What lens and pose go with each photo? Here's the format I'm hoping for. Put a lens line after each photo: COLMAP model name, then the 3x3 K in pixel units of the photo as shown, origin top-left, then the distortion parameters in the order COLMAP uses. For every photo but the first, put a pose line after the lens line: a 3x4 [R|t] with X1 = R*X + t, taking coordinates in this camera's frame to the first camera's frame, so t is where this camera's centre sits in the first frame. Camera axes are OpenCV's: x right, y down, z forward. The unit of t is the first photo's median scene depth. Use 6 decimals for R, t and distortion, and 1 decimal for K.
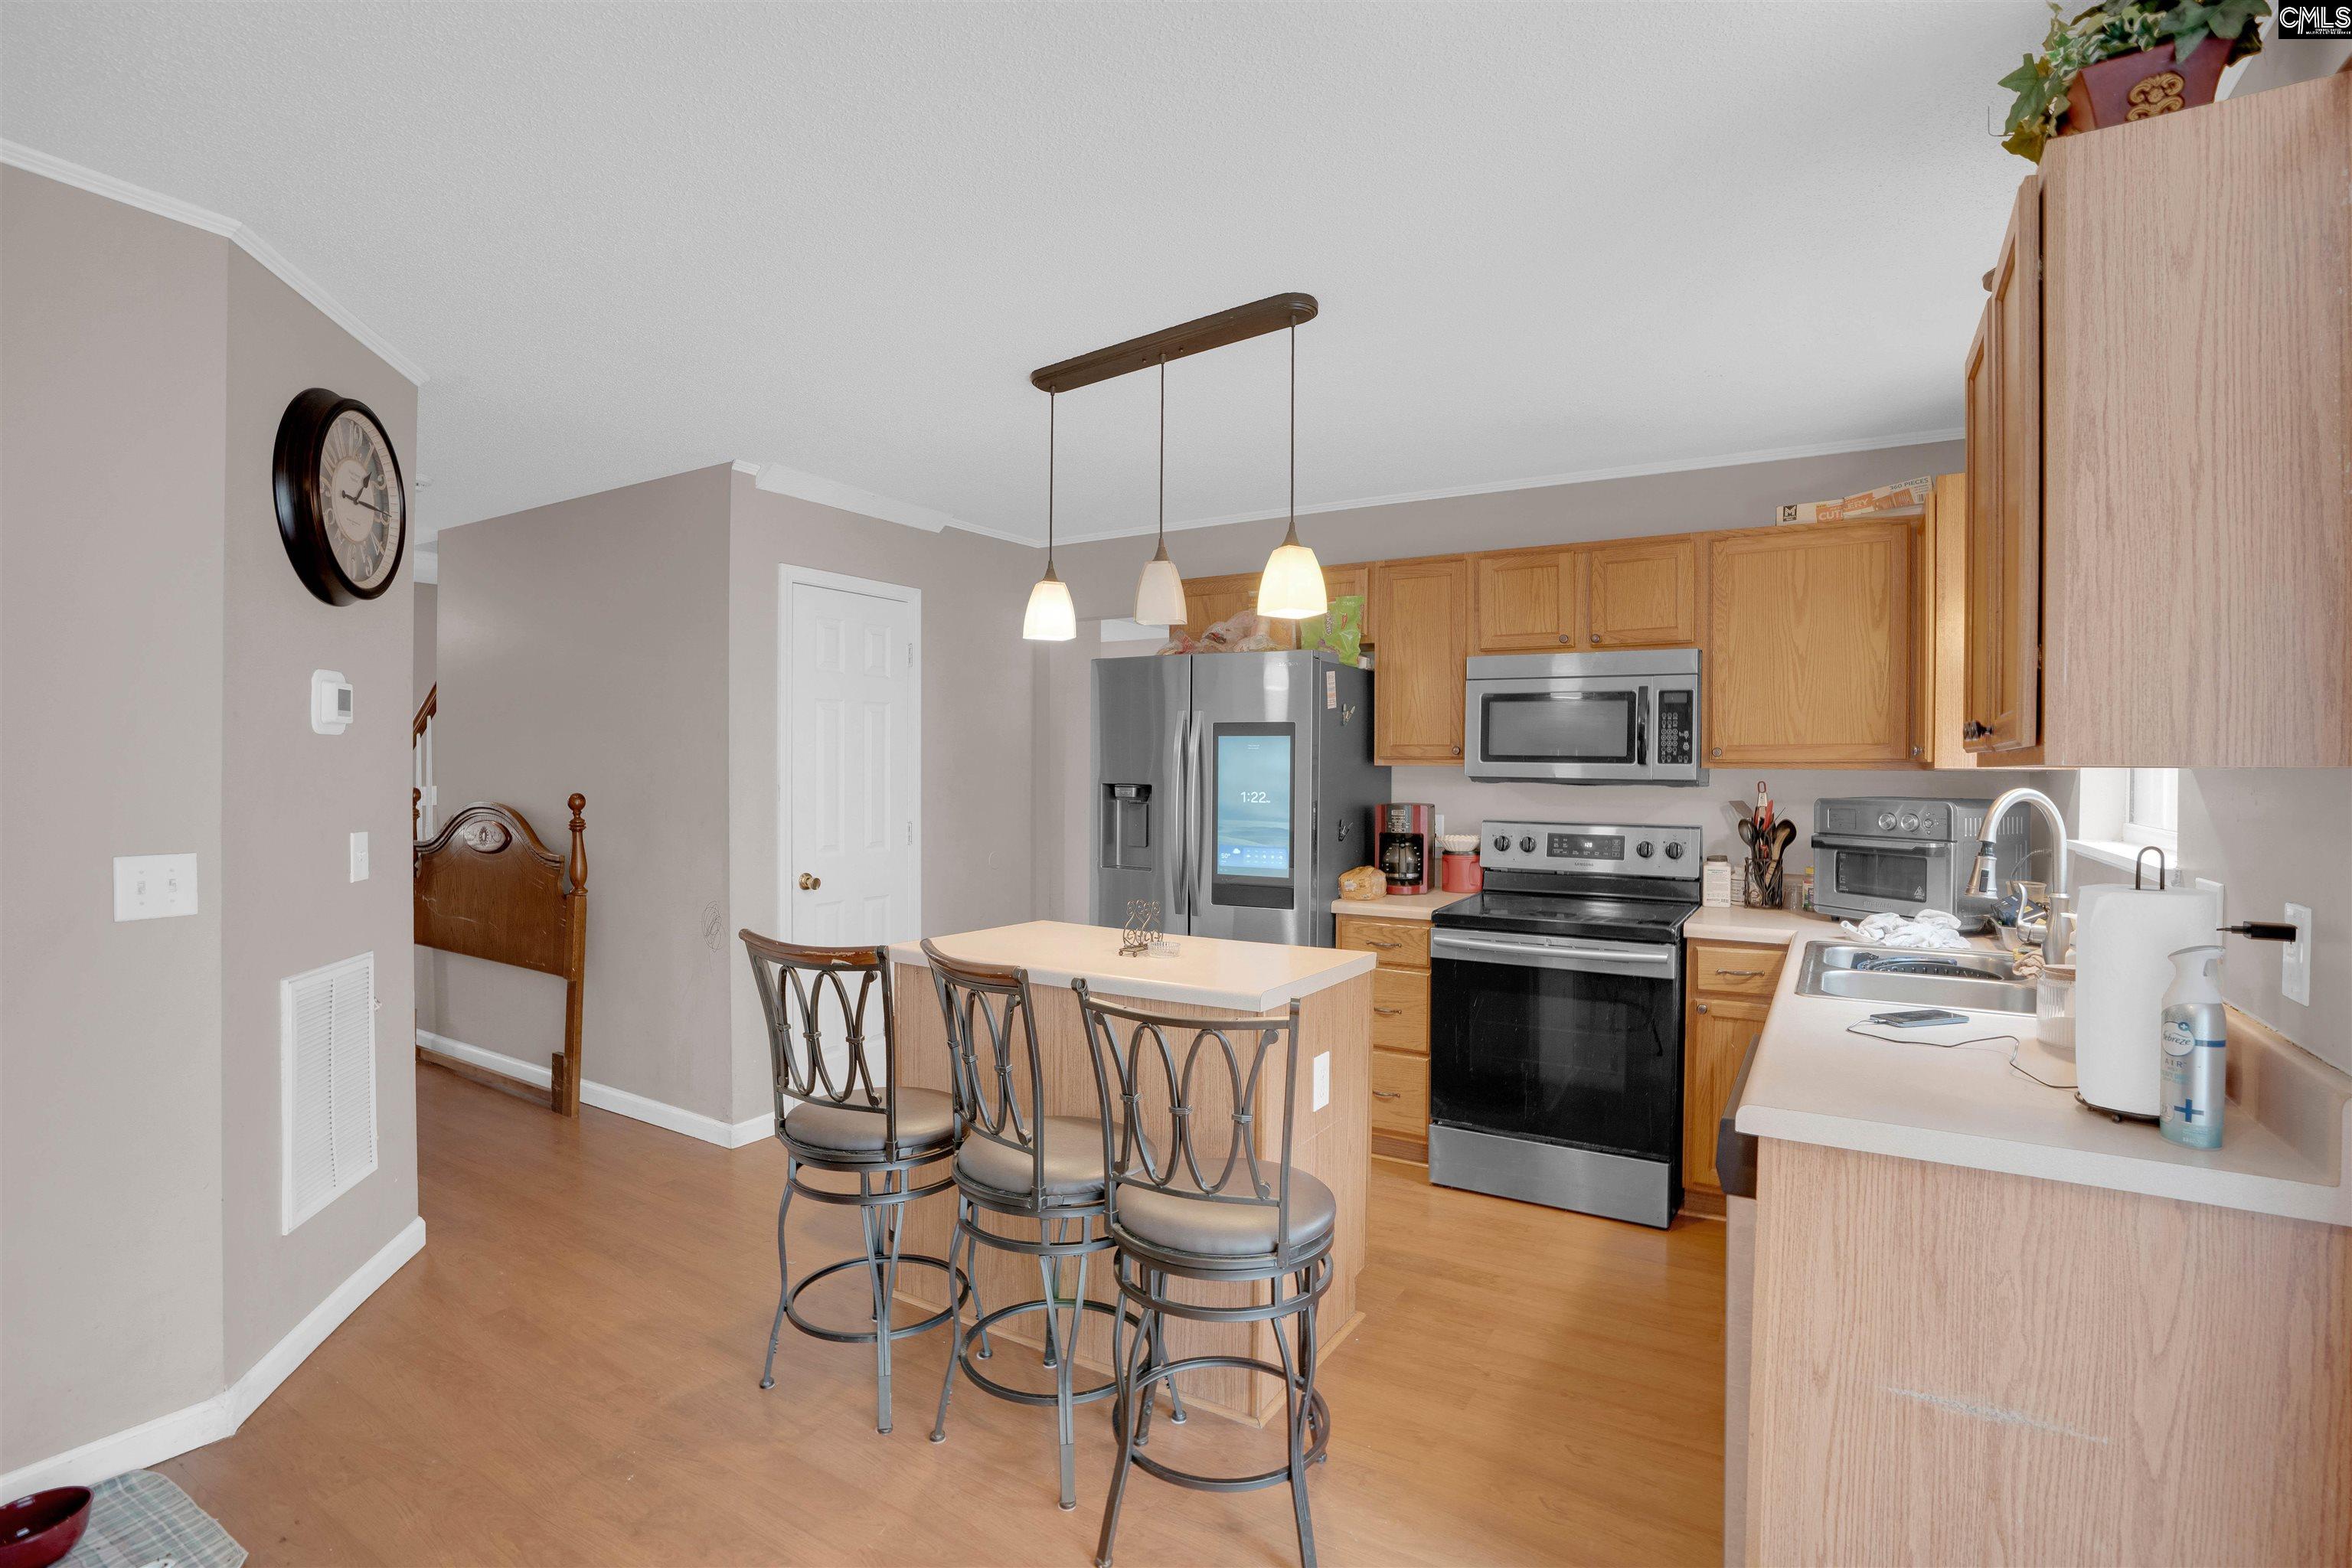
lens RADIAL K [[1118.2, 0, 1190.2], [0, 1118.2, 784.5], [0, 0, 1]] dist [-0.054213, 0.012750]
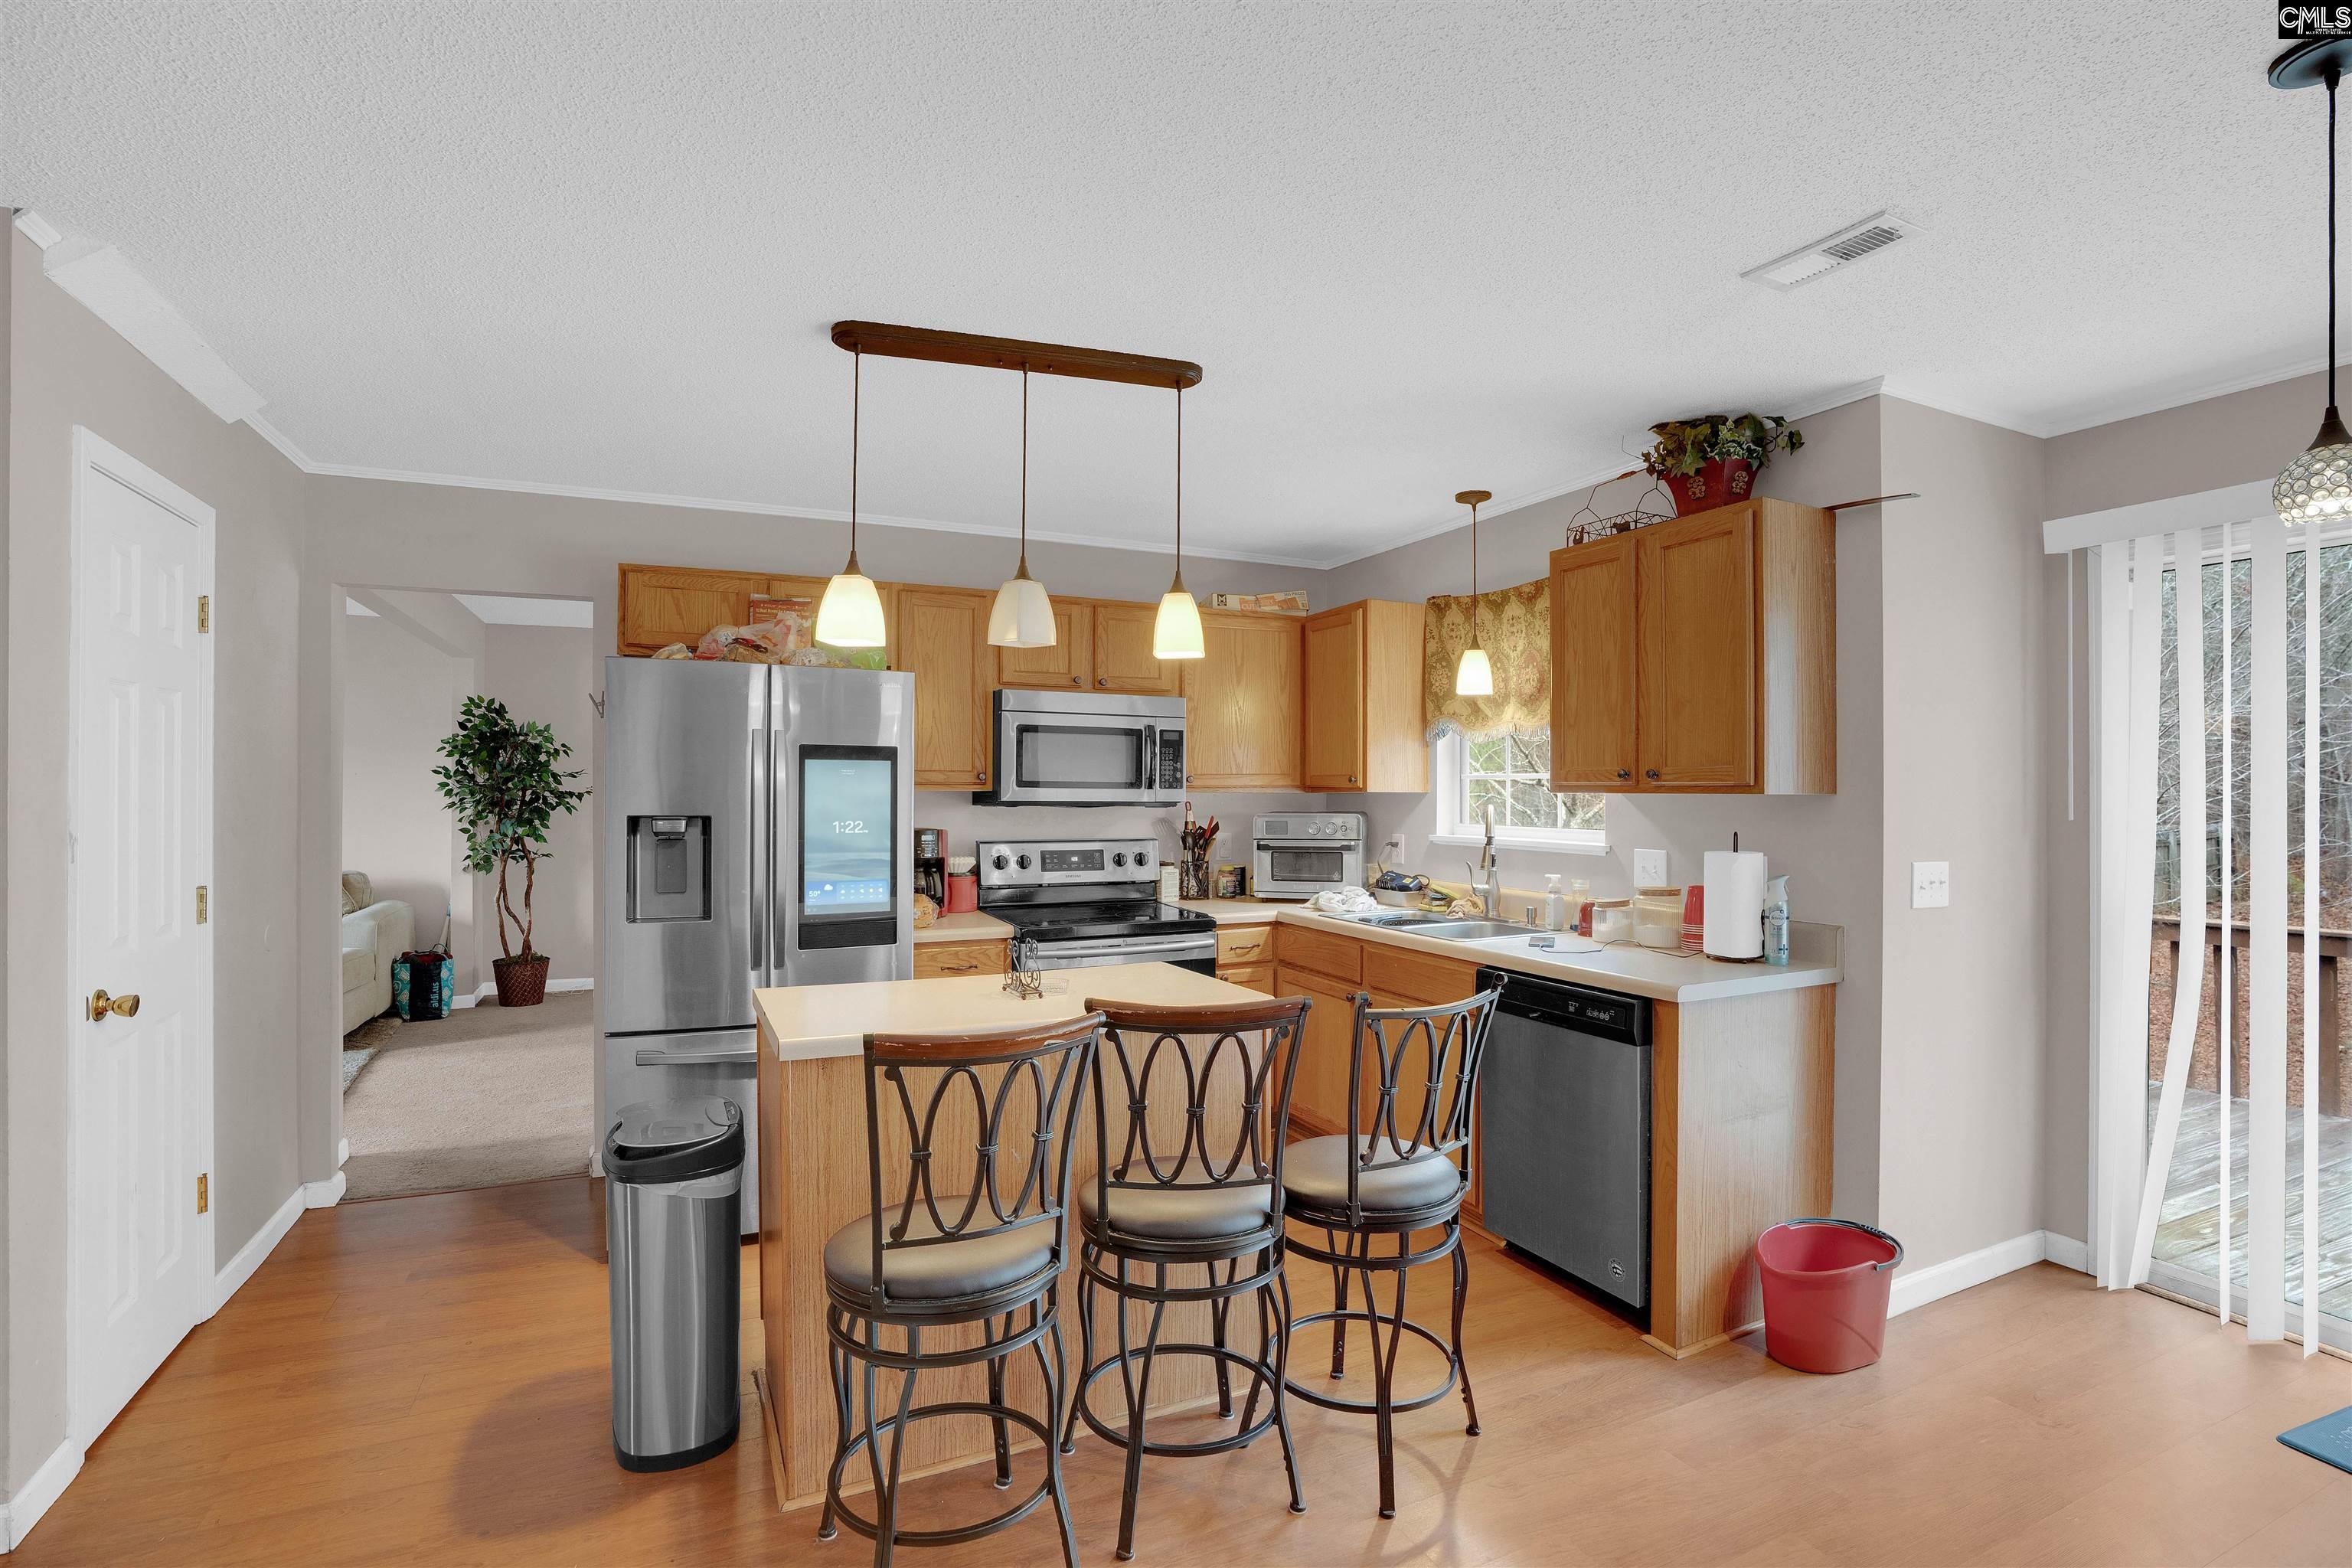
lens RADIAL K [[1136.2, 0, 1120.7], [0, 1136.2, 779.9], [0, 0, 1]] dist [-0.053424, 0.019567]
pose [[0.549702, 0.001958, 0.835358, -0.618887], [0.015804, 0.999794, -0.012743, -0.011985], [-0.835211, 0.020206, 0.549558, 0.318920]]
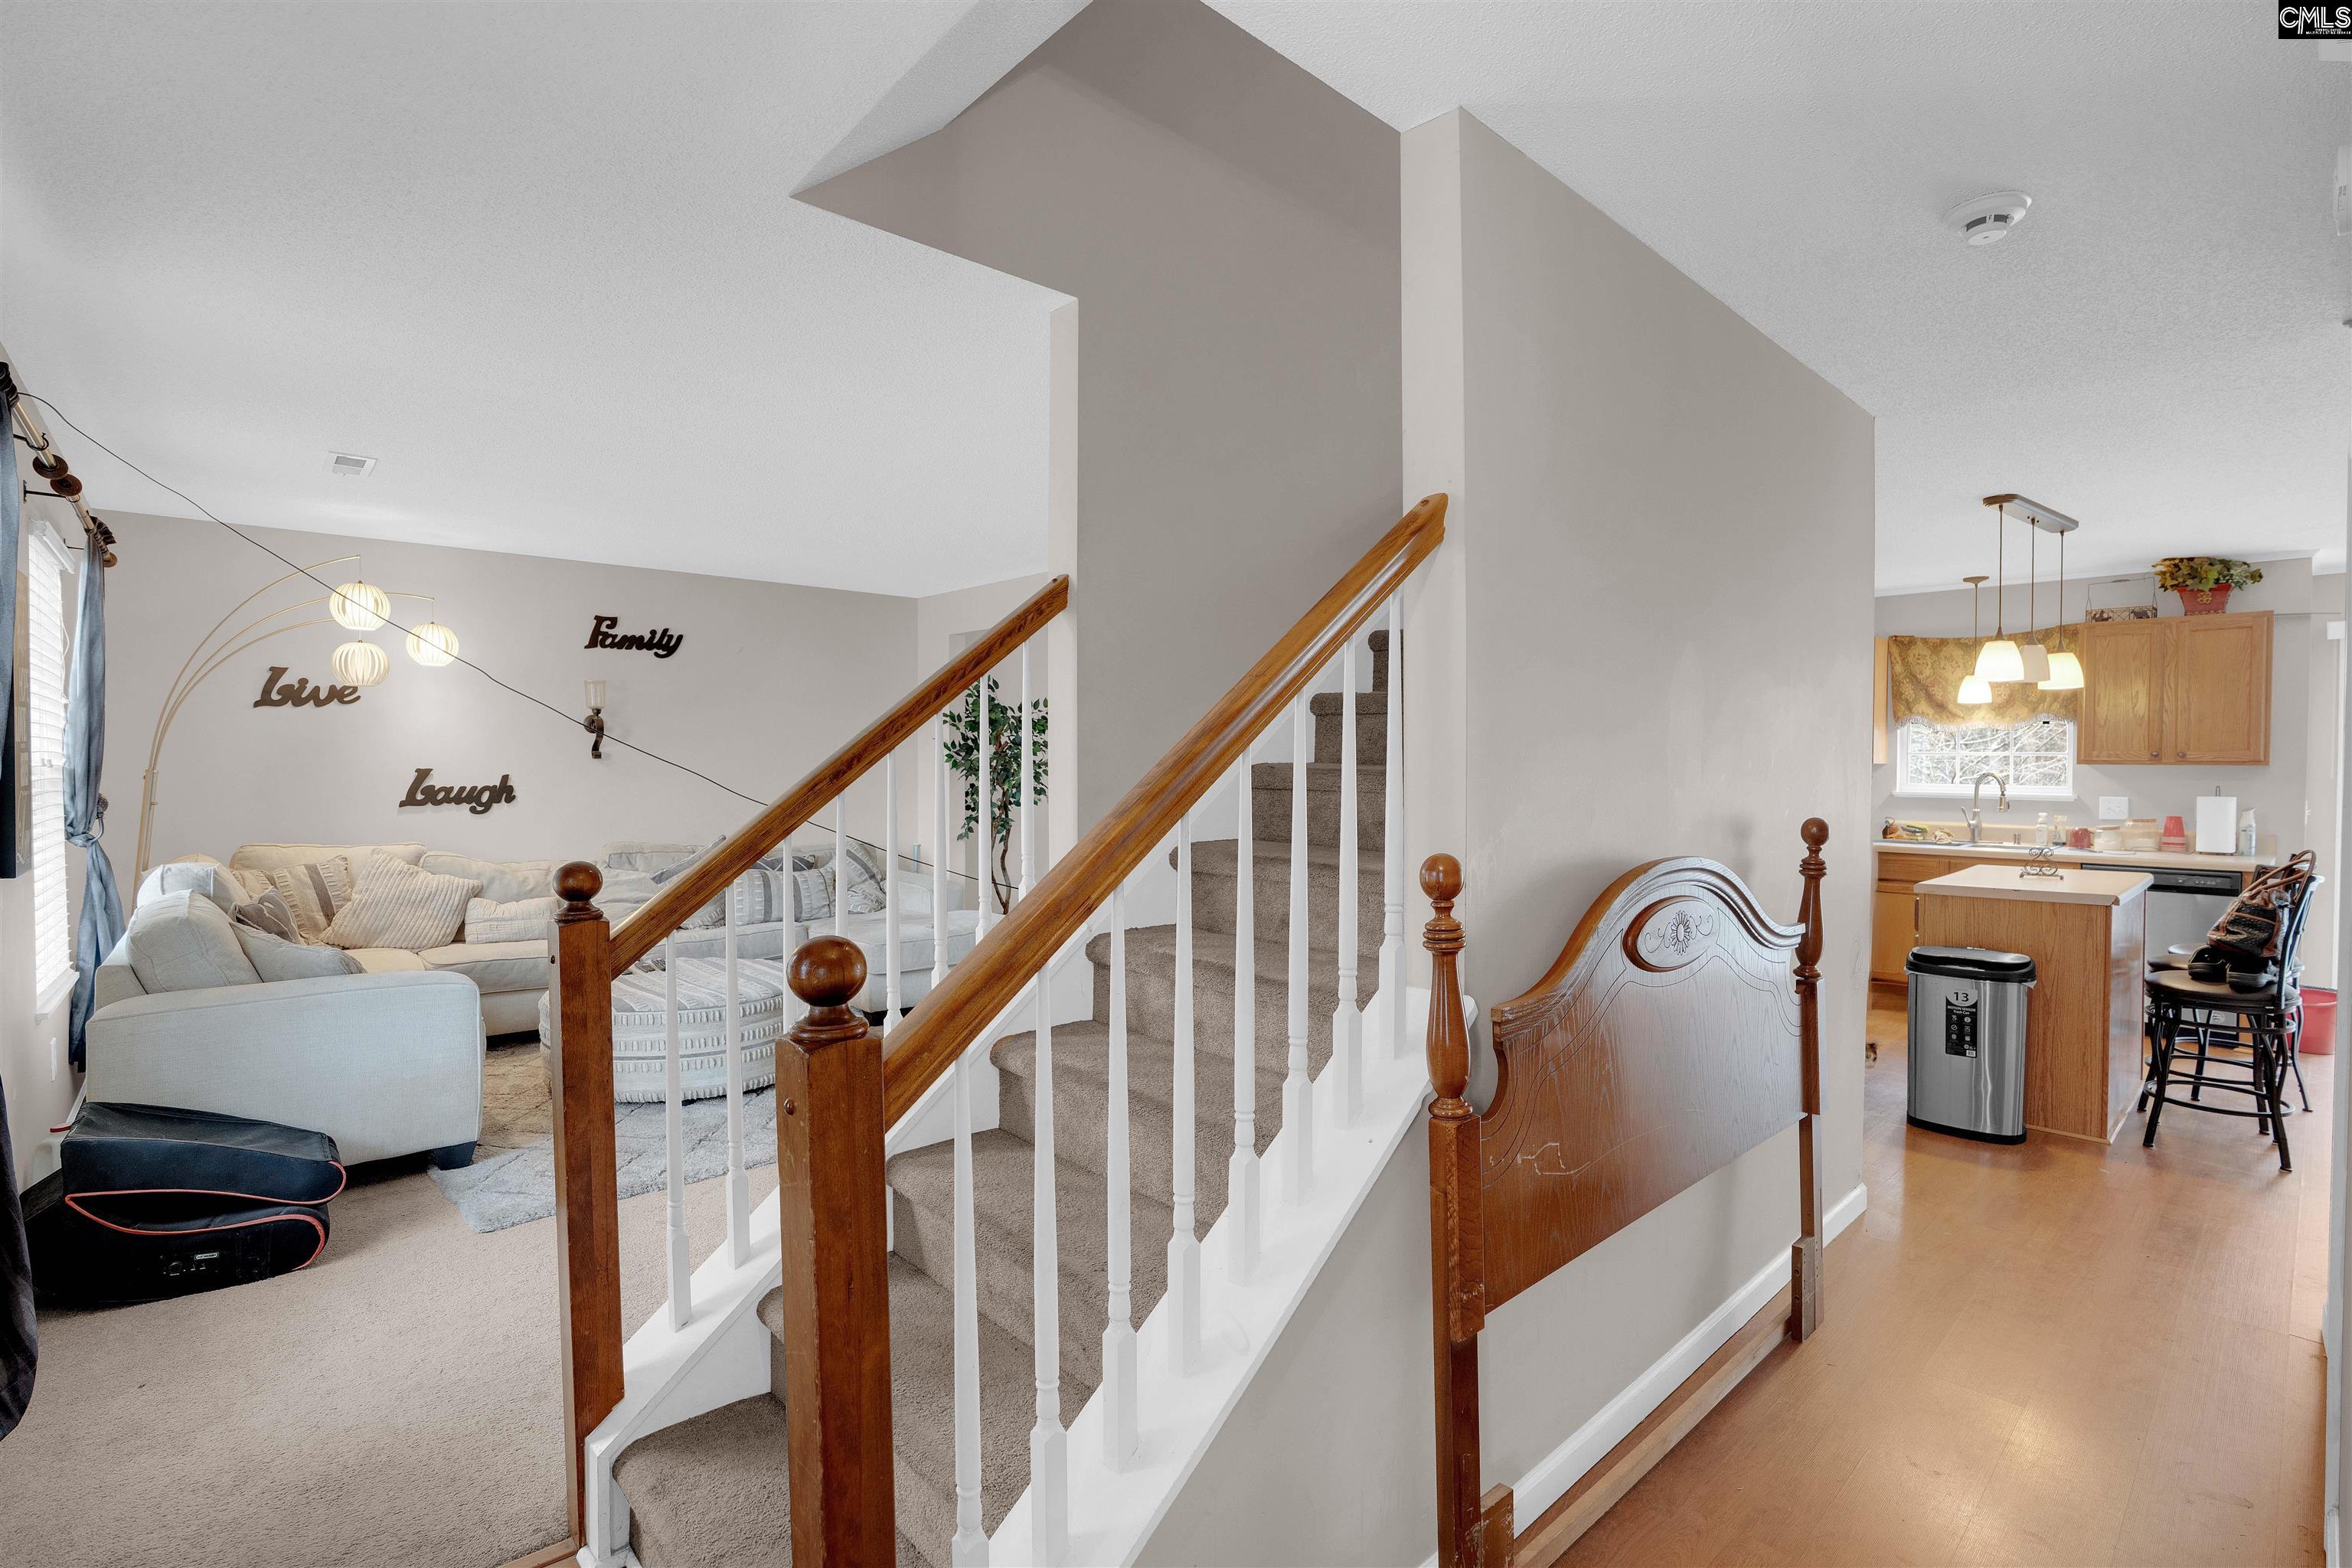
lens RADIAL K [[1136.2, 0, 1120.7], [0, 1136.2, 779.9], [0, 0, 1]] dist [-0.053424, 0.019567]
pose [[0.270624, -0.027218, 0.962300, -1.545834], [0.016702, 0.999583, 0.023575, -0.047092], [-0.962540, 0.009692, 0.270965, 1.456507]]
